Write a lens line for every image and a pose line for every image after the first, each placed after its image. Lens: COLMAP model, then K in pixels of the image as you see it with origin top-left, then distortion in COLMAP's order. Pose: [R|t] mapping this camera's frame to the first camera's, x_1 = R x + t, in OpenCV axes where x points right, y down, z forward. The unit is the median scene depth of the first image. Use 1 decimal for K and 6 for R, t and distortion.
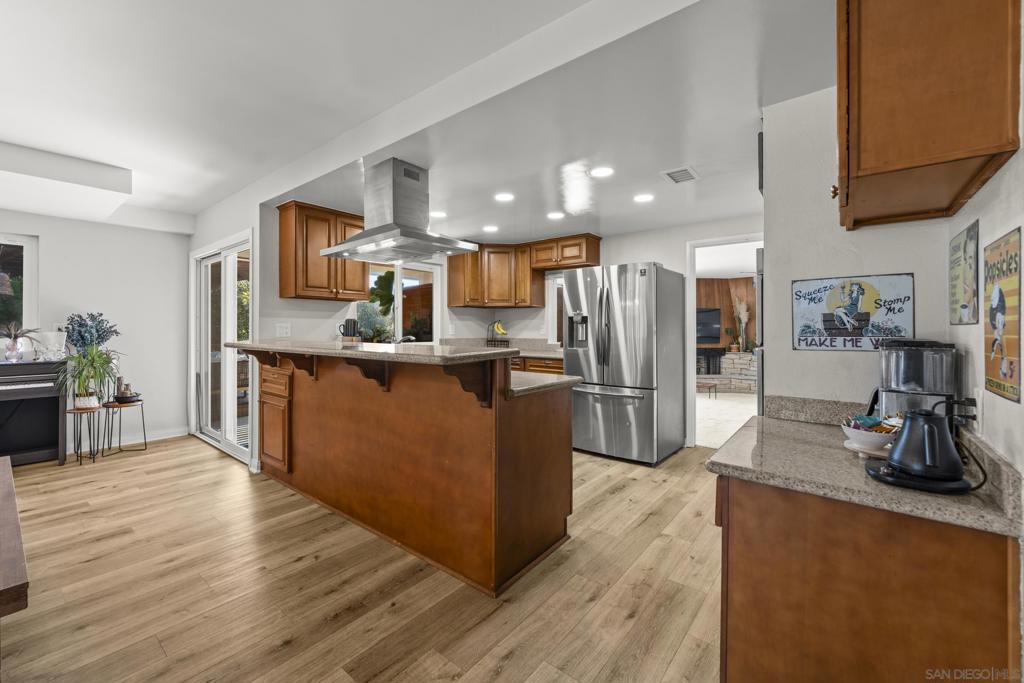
lens RADIAL K [[419.6, 0, 512.2], [0, 419.6, 333.3], [0, 0, 1]] dist [0.000696, 0.000034]
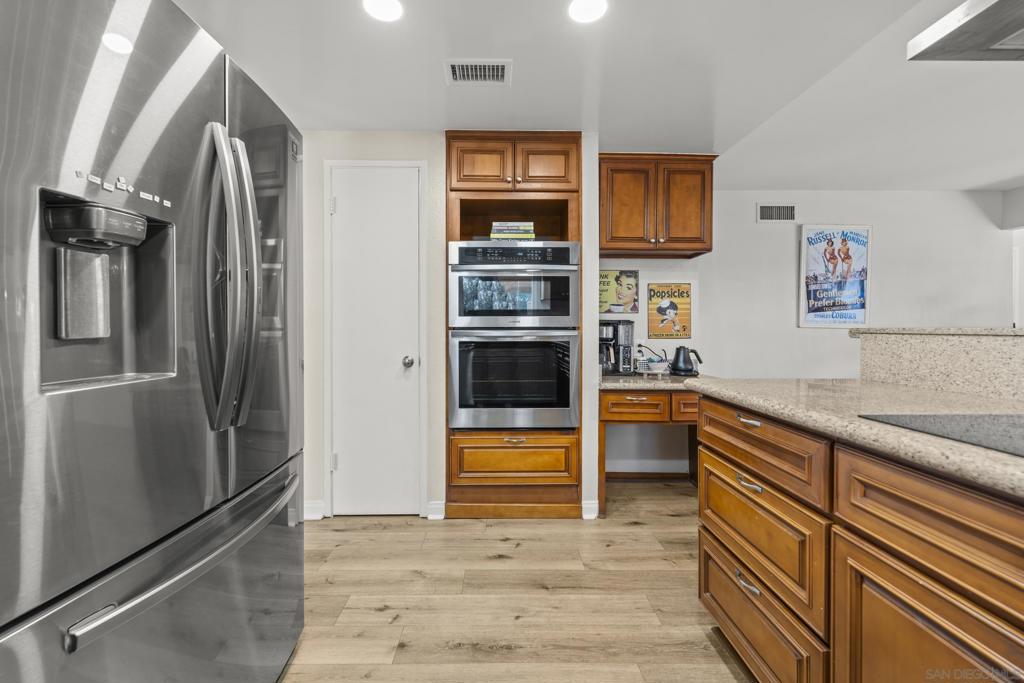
lens RADIAL K [[419.6, 0, 505.8], [0, 419.6, 327.7], [0, 0, 1]] dist [0.000696, 0.000034]
pose [[-0.633511, -0.006915, 0.773703, -0.136954], [-0.000634, 0.999964, 0.008418, 0.016942], [-0.773733, 0.004843, -0.633493, 1.454435]]
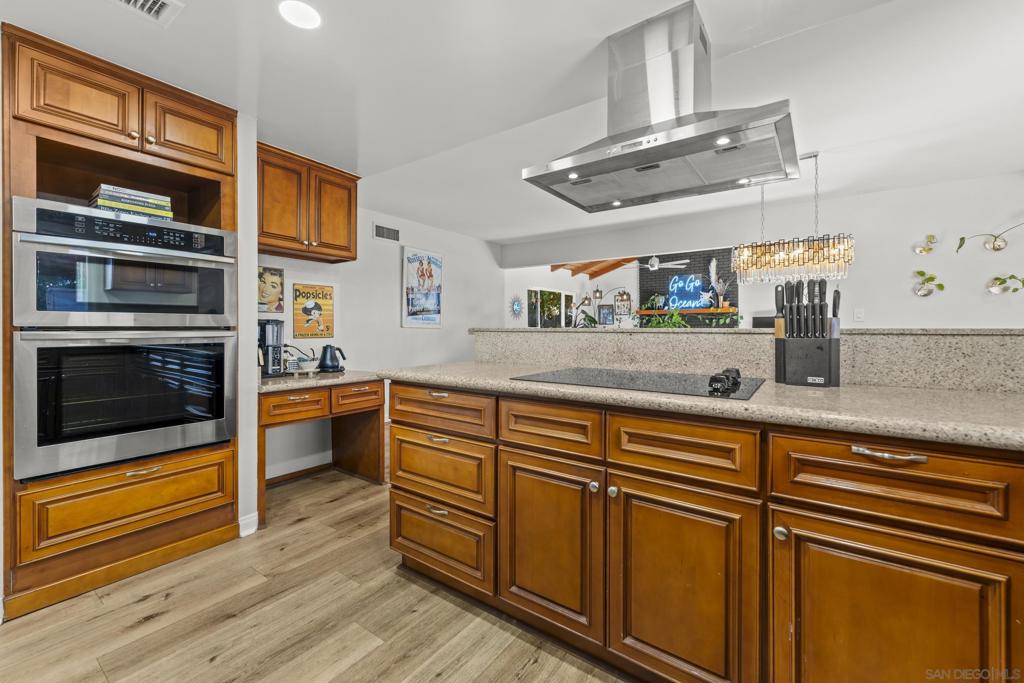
lens RADIAL K [[419.6, 0, 508.2], [0, 419.6, 328.4], [0, 0, 1]] dist [0.000696, 0.000034]
pose [[-0.998871, -0.007175, -0.046950, -0.029475], [-0.007467, 0.999954, 0.006063, 0.017367], [0.046905, 0.006406, -0.998879, 1.598656]]
